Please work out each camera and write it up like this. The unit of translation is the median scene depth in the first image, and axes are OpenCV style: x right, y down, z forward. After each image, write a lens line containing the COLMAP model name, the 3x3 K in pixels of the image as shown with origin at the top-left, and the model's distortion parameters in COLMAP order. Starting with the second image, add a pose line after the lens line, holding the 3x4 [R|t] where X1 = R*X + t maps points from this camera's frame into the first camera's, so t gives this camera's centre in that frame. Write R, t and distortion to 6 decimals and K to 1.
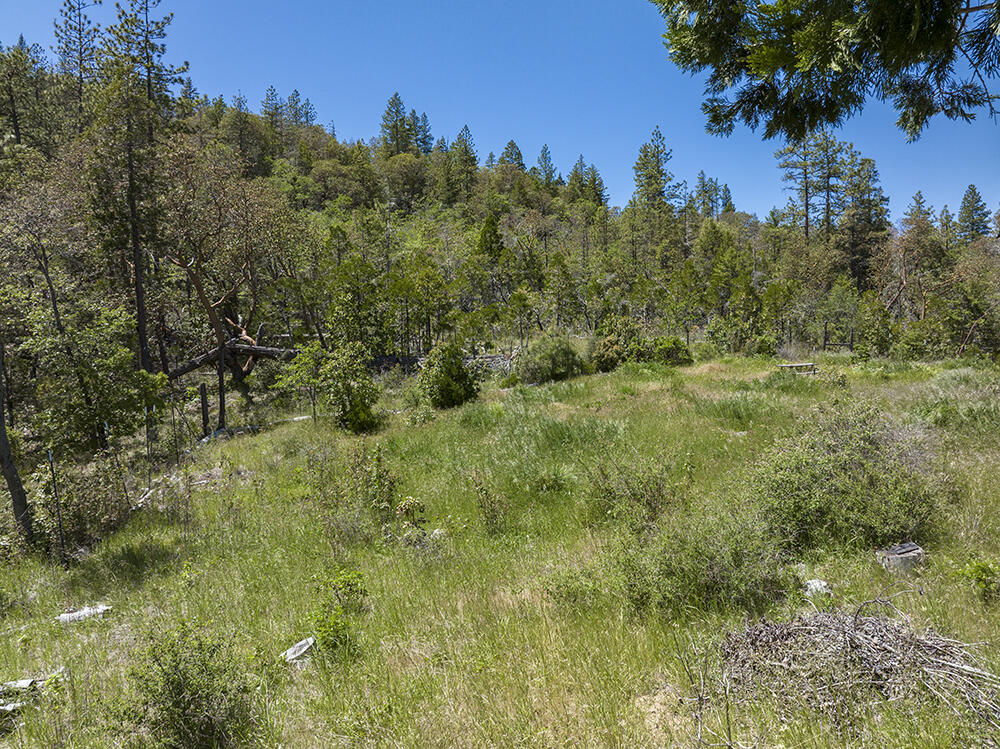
lens RADIAL K [[870.9, 0, 500.2], [0, 870.9, 369.3], [0, 0, 1]] dist [-0.034775, -0.005679]
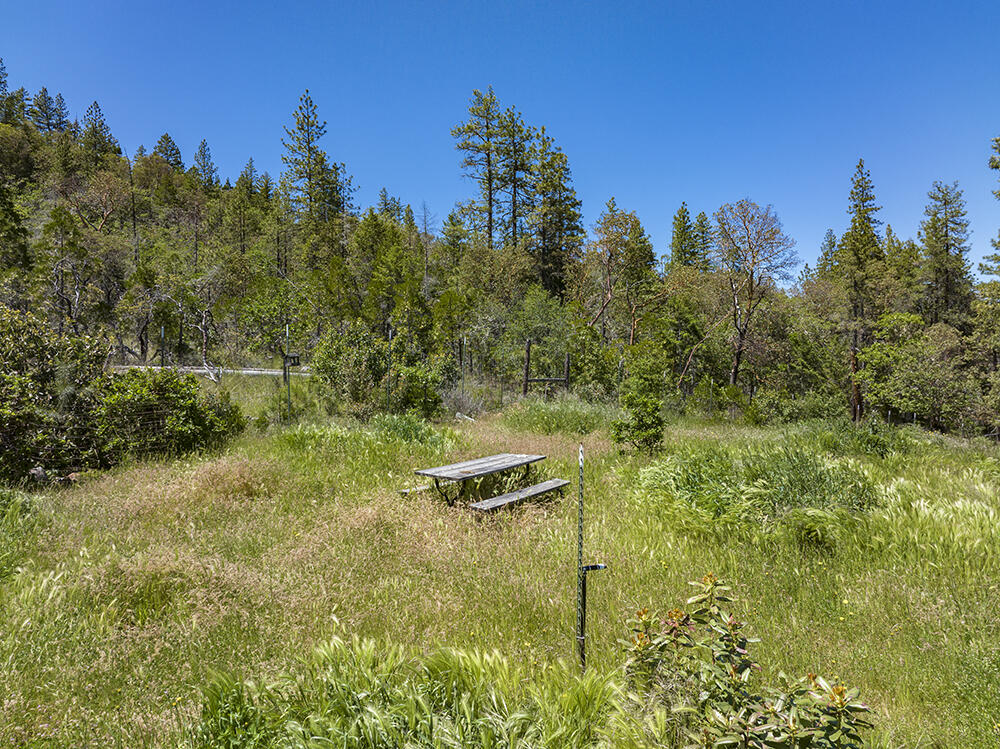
lens RADIAL K [[702.1, 0, 499.7], [0, 702.1, 375.6], [0, 0, 1]] dist [-0.048244, 0.018203]
pose [[0.935679, -0.000342, 0.352851, 0.132222], [0.005382, 0.999897, -0.013303, -0.017656], [-0.352811, 0.014346, 0.935585, 0.389630]]
